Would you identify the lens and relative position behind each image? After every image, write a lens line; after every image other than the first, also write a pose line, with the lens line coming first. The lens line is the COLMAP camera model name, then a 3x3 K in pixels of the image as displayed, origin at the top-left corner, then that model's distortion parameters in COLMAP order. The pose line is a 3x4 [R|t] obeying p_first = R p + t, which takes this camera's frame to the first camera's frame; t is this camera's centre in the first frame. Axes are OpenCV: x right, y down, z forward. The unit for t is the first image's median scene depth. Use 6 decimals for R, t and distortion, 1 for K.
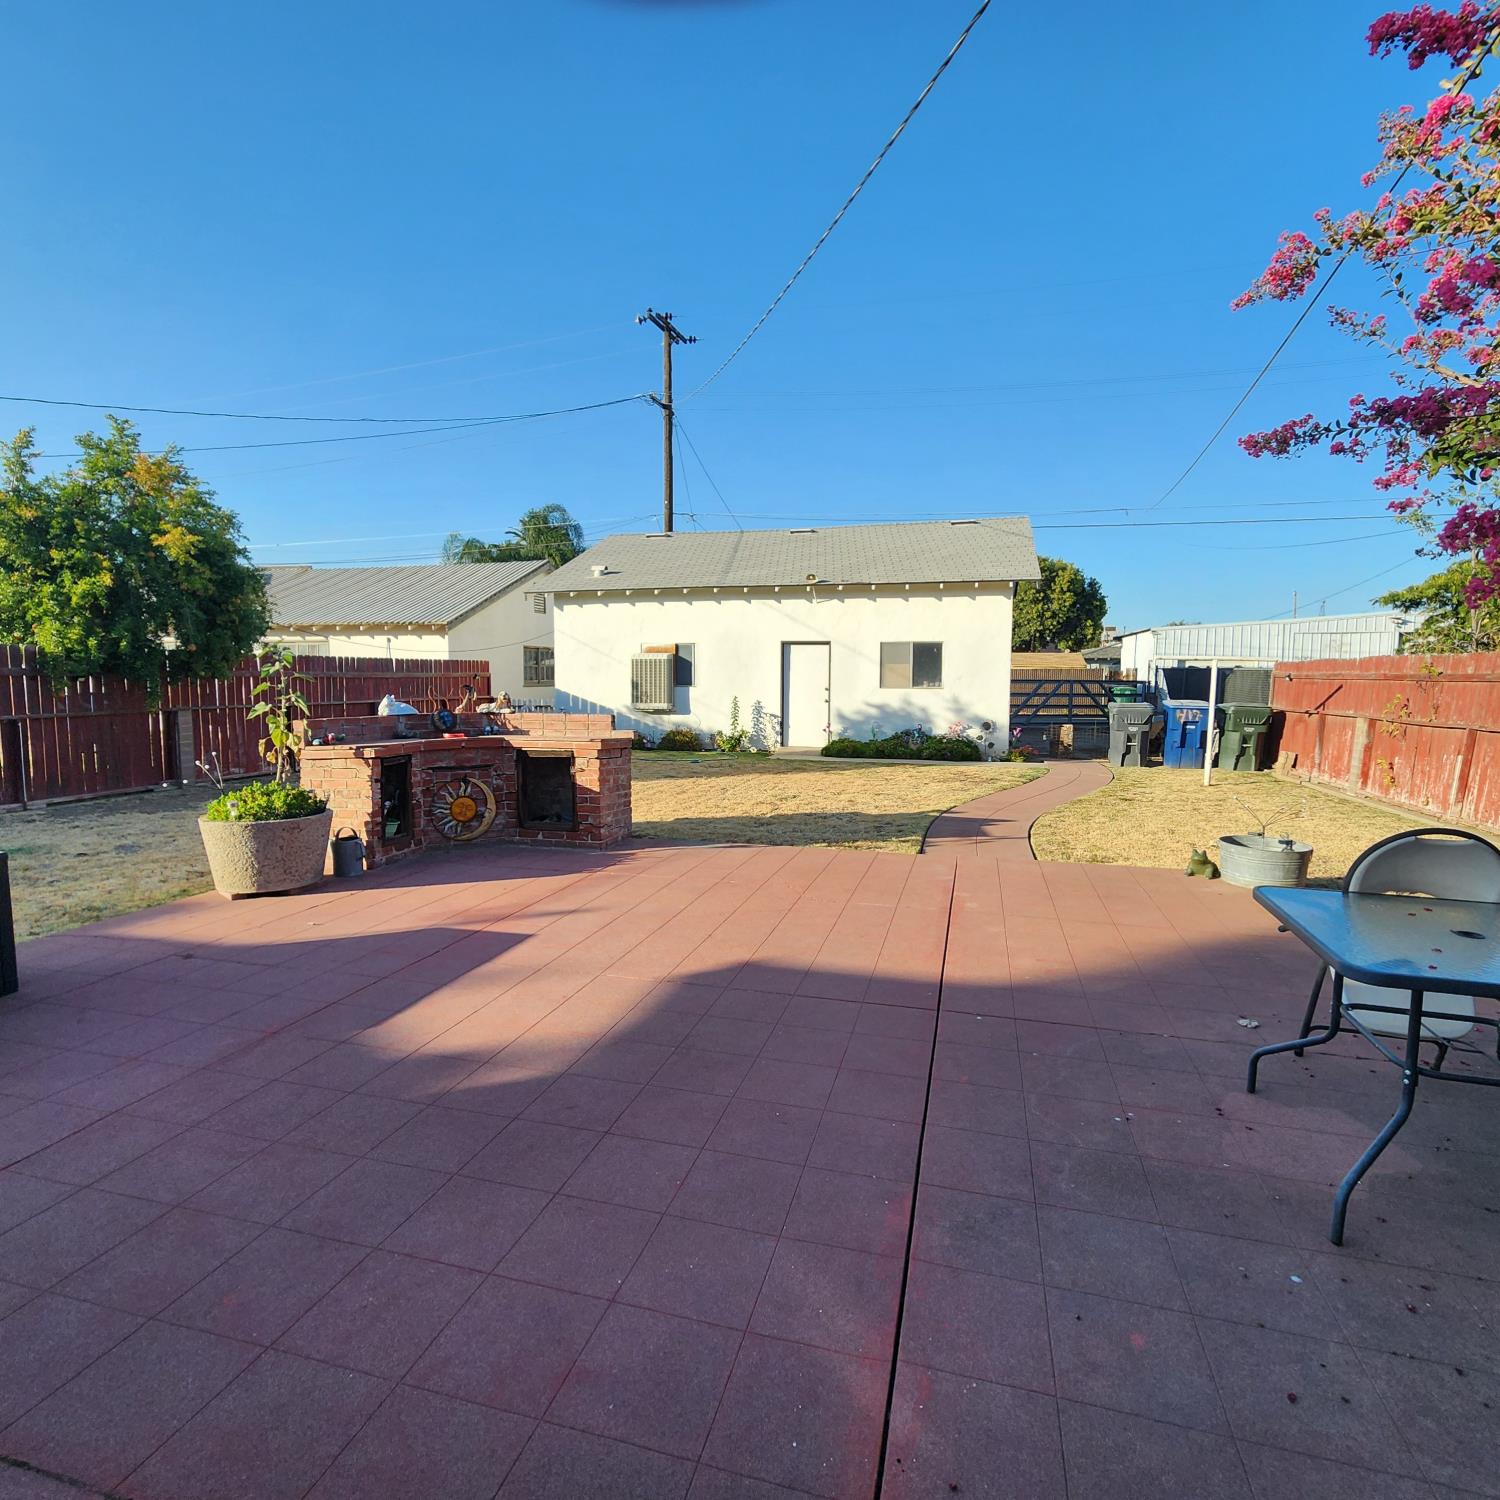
lens RADIAL K [[823.6, 0, 756.5], [0, 823.6, 745.4], [0, 0, 1]] dist [0.000385, -0.000132]
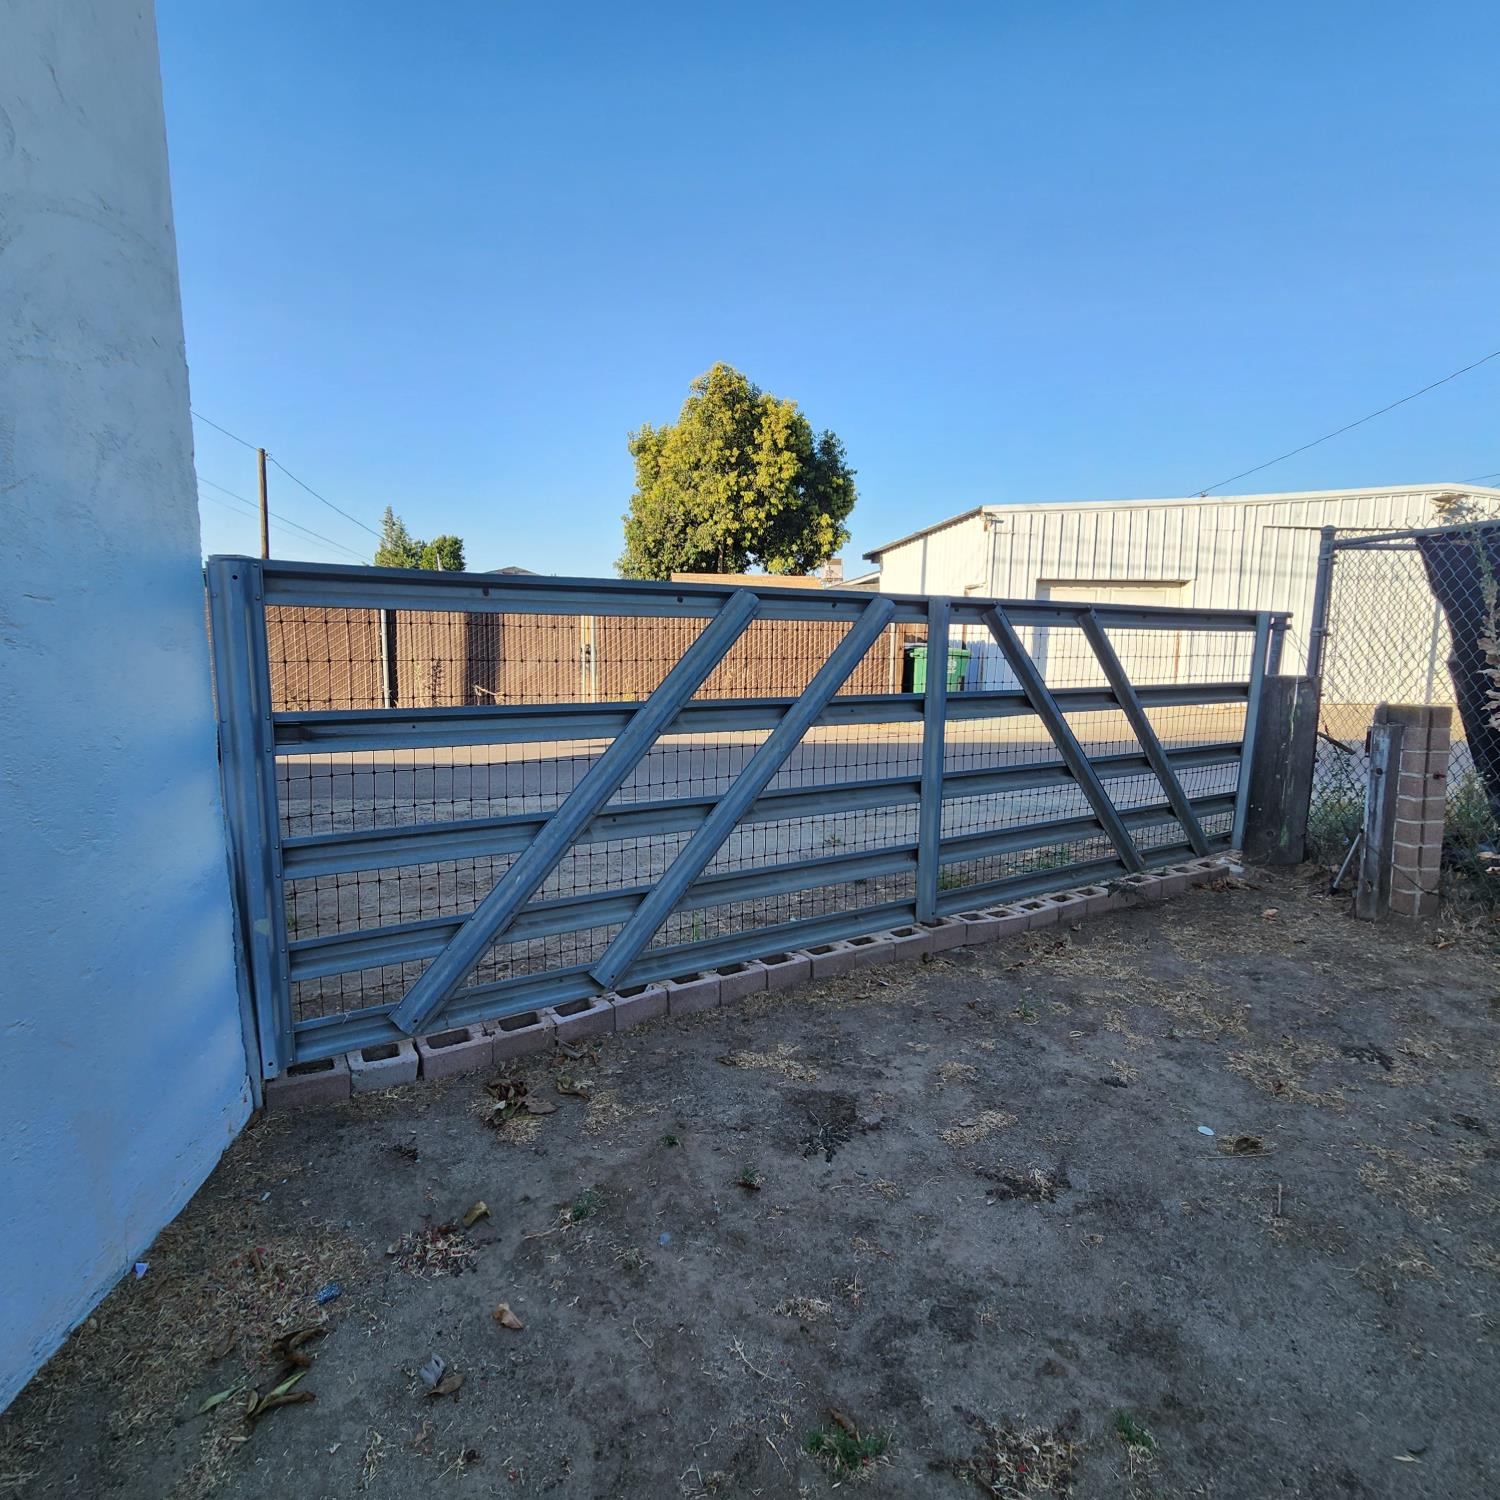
lens RADIAL K [[823.6, 0, 727.4], [0, 823.6, 739.7], [0, 0, 1]] dist [0.000385, -0.000132]
pose [[0.950346, -0.035203, 0.309197, 0.464237], [0.022545, 0.998759, 0.044417, -0.094702], [-0.310377, -0.035241, 0.949960, 1.334988]]
